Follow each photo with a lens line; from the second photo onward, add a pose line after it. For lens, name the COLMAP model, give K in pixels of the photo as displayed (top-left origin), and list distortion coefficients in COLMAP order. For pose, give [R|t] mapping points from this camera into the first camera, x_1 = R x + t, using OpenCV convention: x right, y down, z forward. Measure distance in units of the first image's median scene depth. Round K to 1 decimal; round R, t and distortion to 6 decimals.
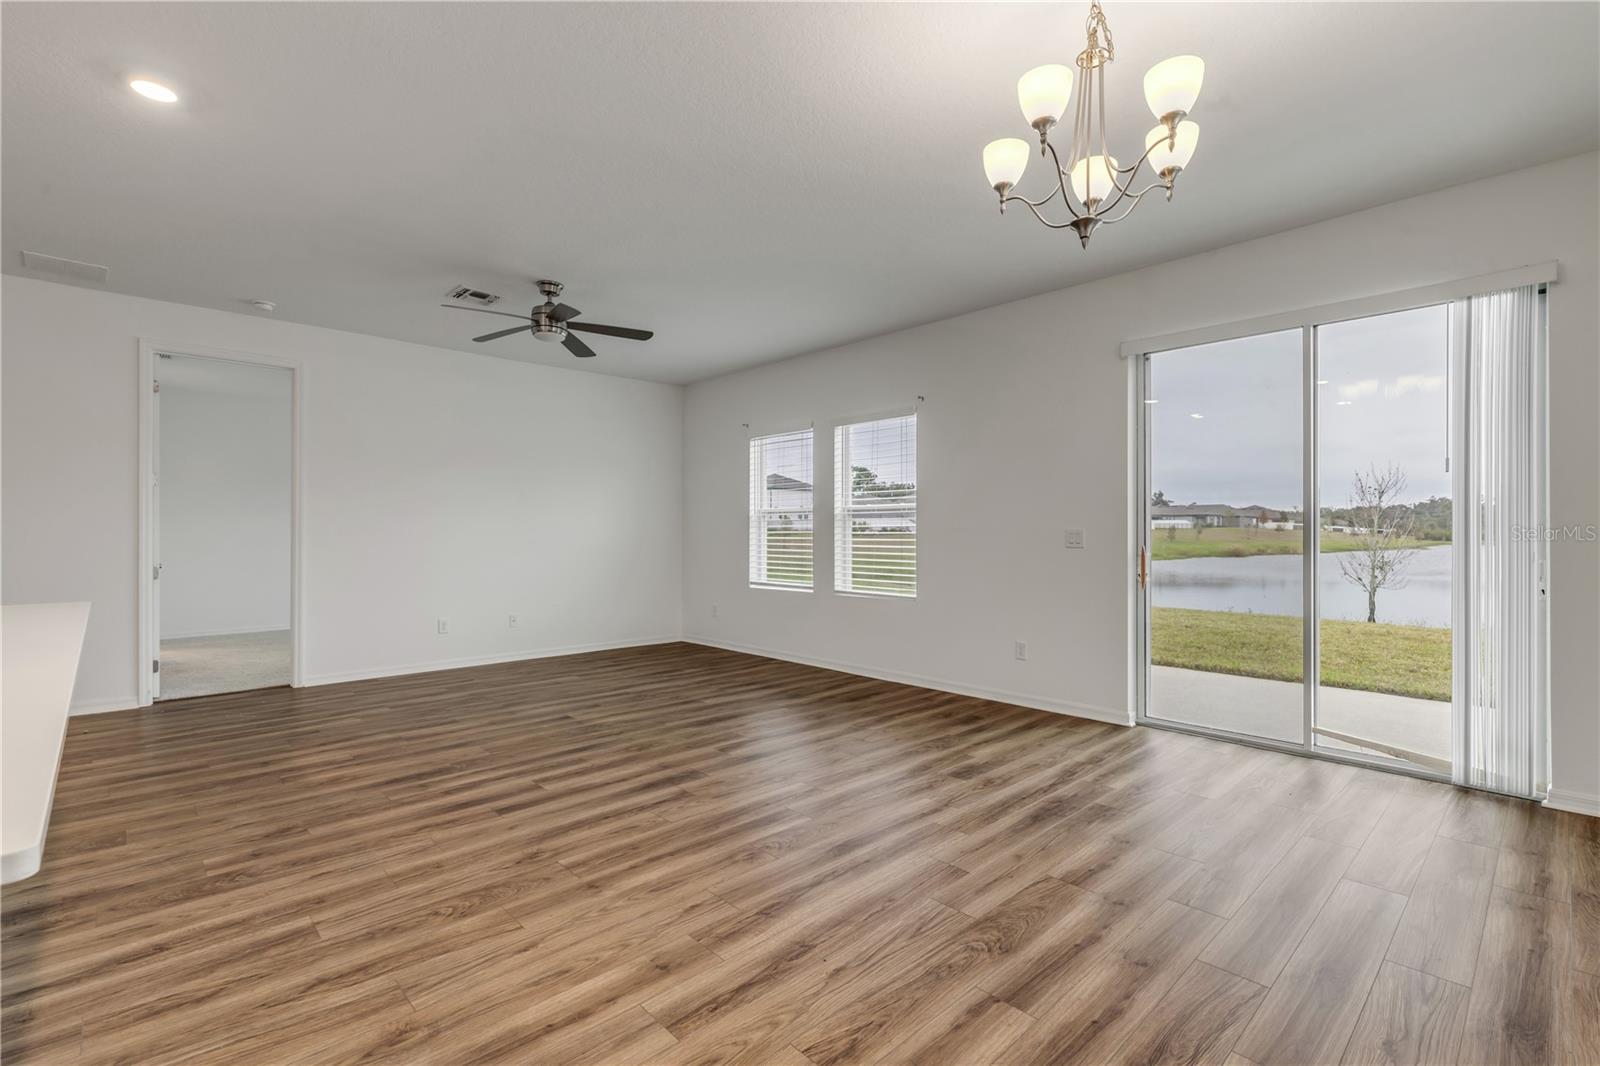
lens RADIAL K [[721.5, 0, 795.0], [0, 721.5, 535.0], [0, 0, 1]] dist [0.005275, 0.000167]
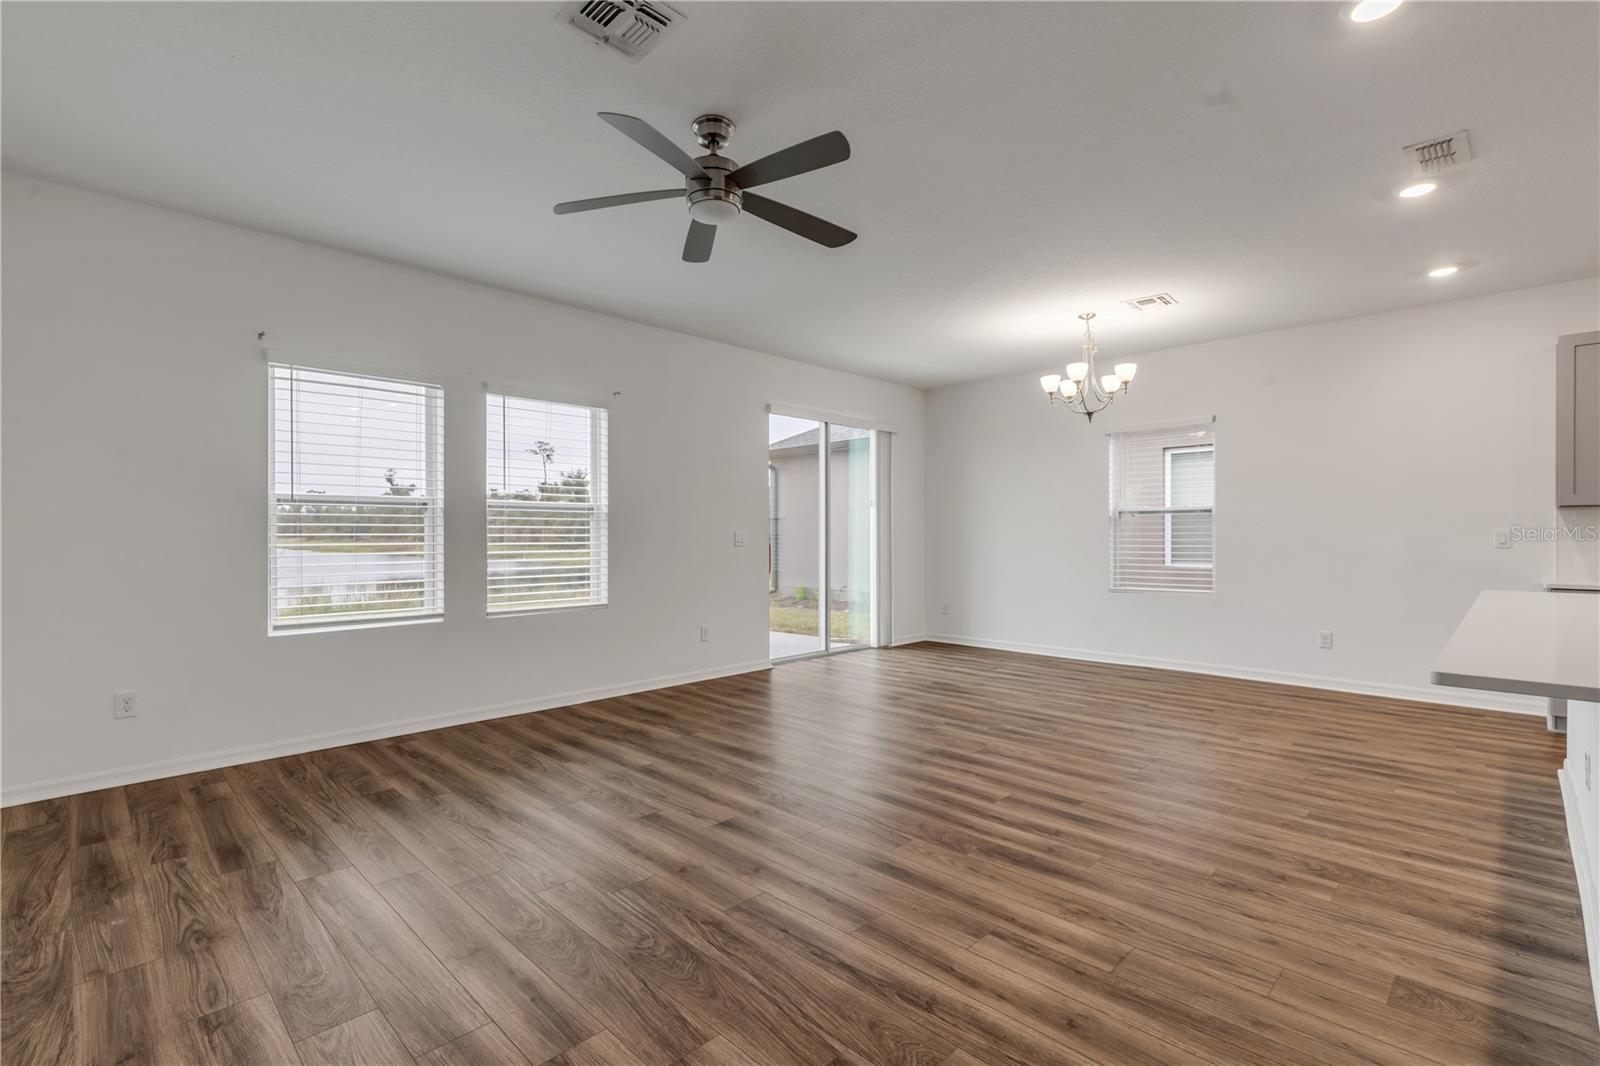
lens RADIAL K [[728.3, 0, 798.4], [0, 728.3, 536.4], [0, 0, 1]] dist [0.003438, 0.000299]
pose [[-0.033603, -0.003597, 0.999429, -1.295359], [0.003823, 0.999986, 0.003728, -0.005324], [-0.999428, 0.003946, -0.033588, 1.288050]]
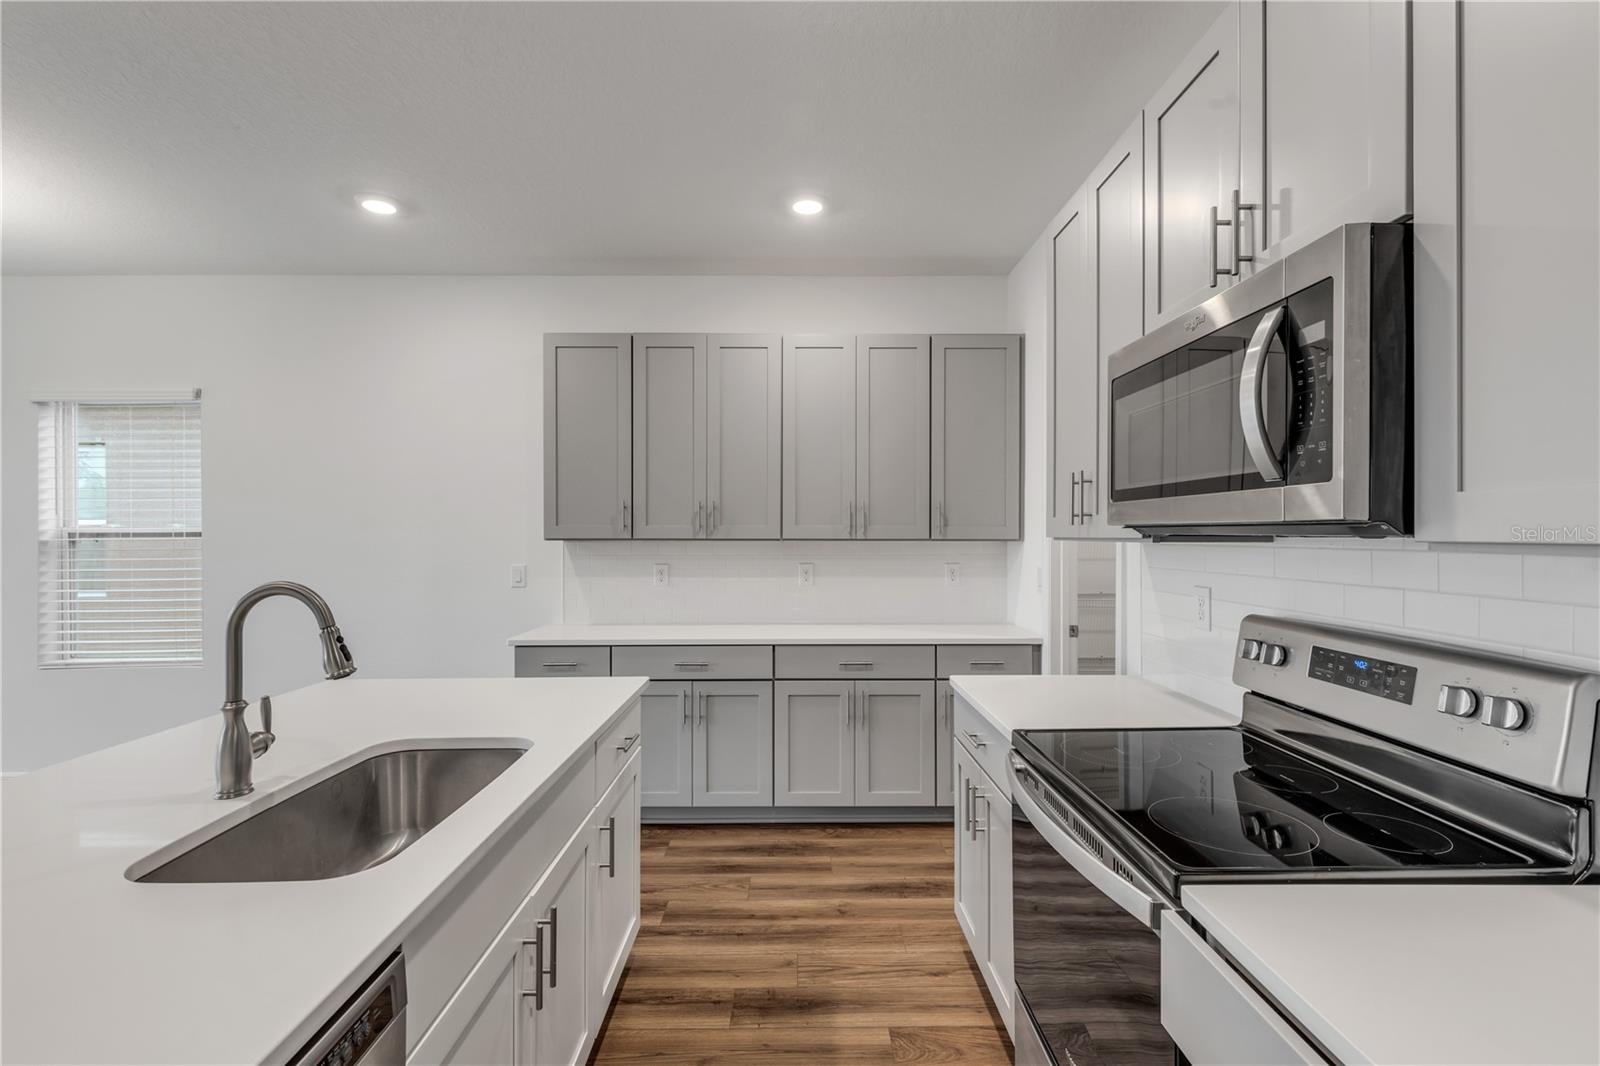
lens RADIAL K [[724.8, 0, 800.8], [0, 724.8, 531.5], [0, 0, 1]] dist [0.002610, 0.000558]
pose [[-0.733751, 0.003660, 0.679409, -1.035927], [0.004295, 0.999990, -0.000748, -0.058799], [-0.679405, 0.002369, -0.733760, 0.403858]]
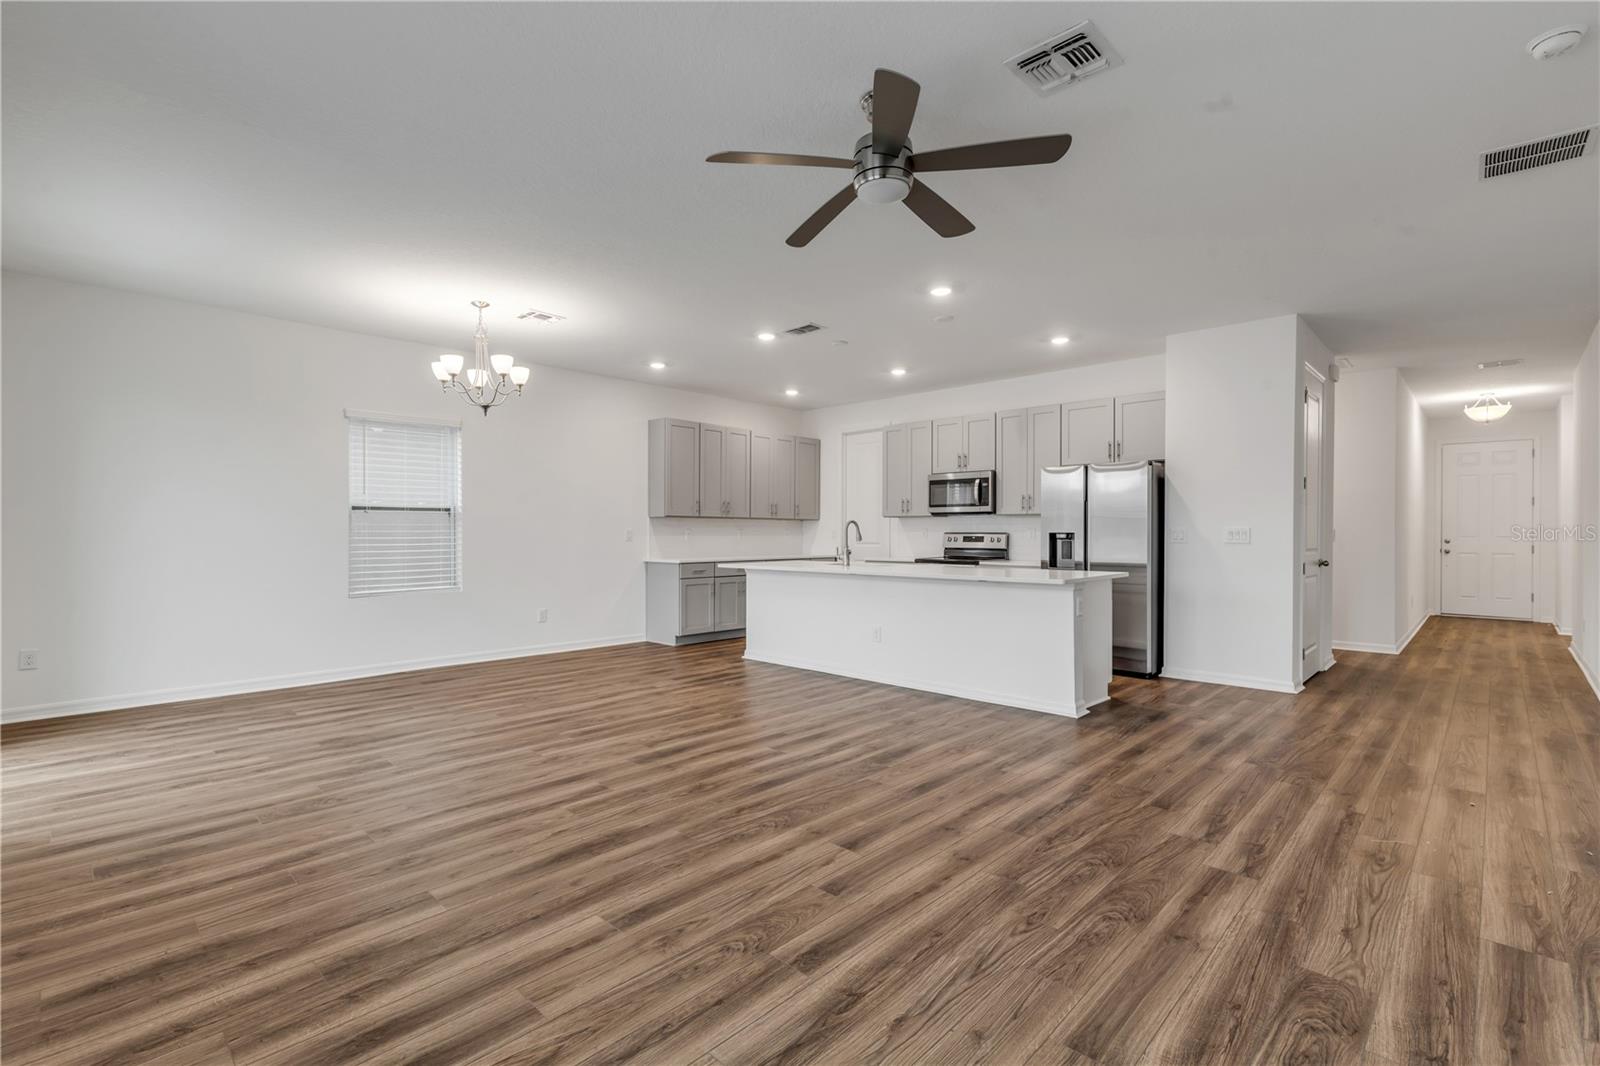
lens RADIAL K [[720.9, 0, 794.5], [0, 720.9, 529.3], [0, 0, 1]] dist [0.002751, -0.000284]
pose [[-0.999087, -0.001089, -0.042702, -0.330927], [-0.001021, 0.999998, -0.001594, -0.005588], [0.042703, -0.001549, -0.999087, 2.135320]]
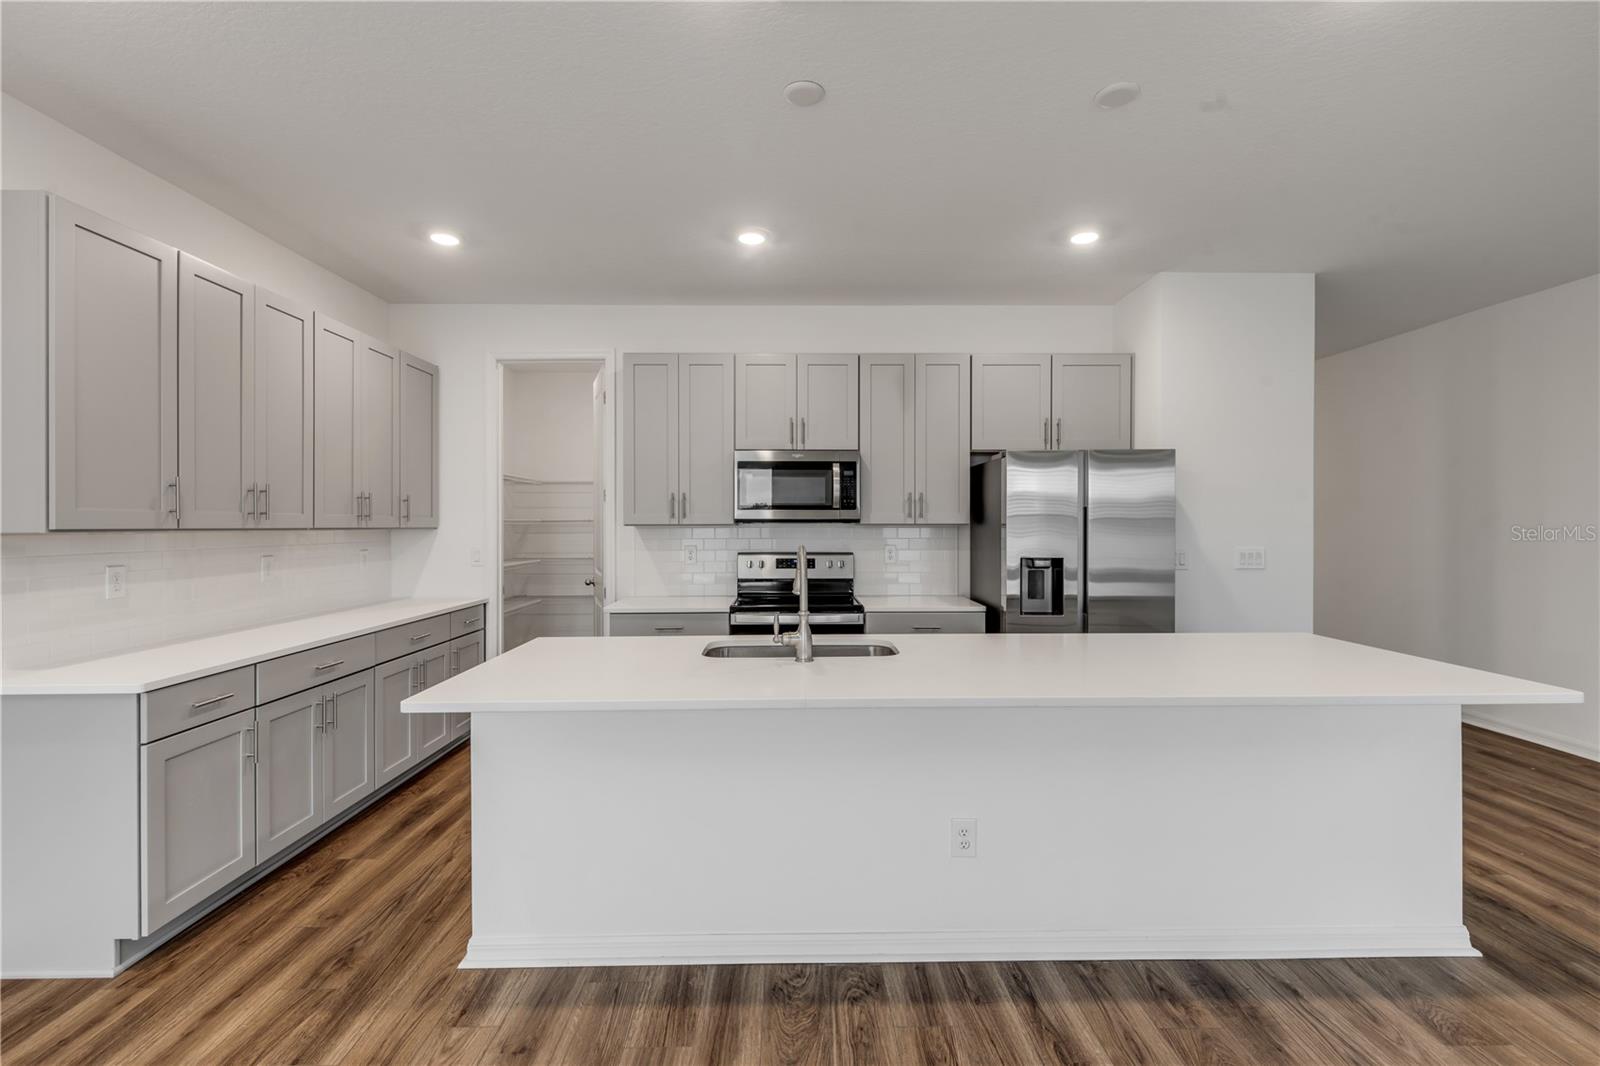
lens RADIAL K [[722.4, 0, 799.0], [0, 722.4, 520.6], [0, 0, 1]] dist [0.004606, -0.000210]
pose [[-0.675885, -0.001765, -0.737005, 0.002698], [0.000219, 0.999997, -0.002595, -0.056560], [0.737007, -0.001915, -0.675882, 0.814746]]
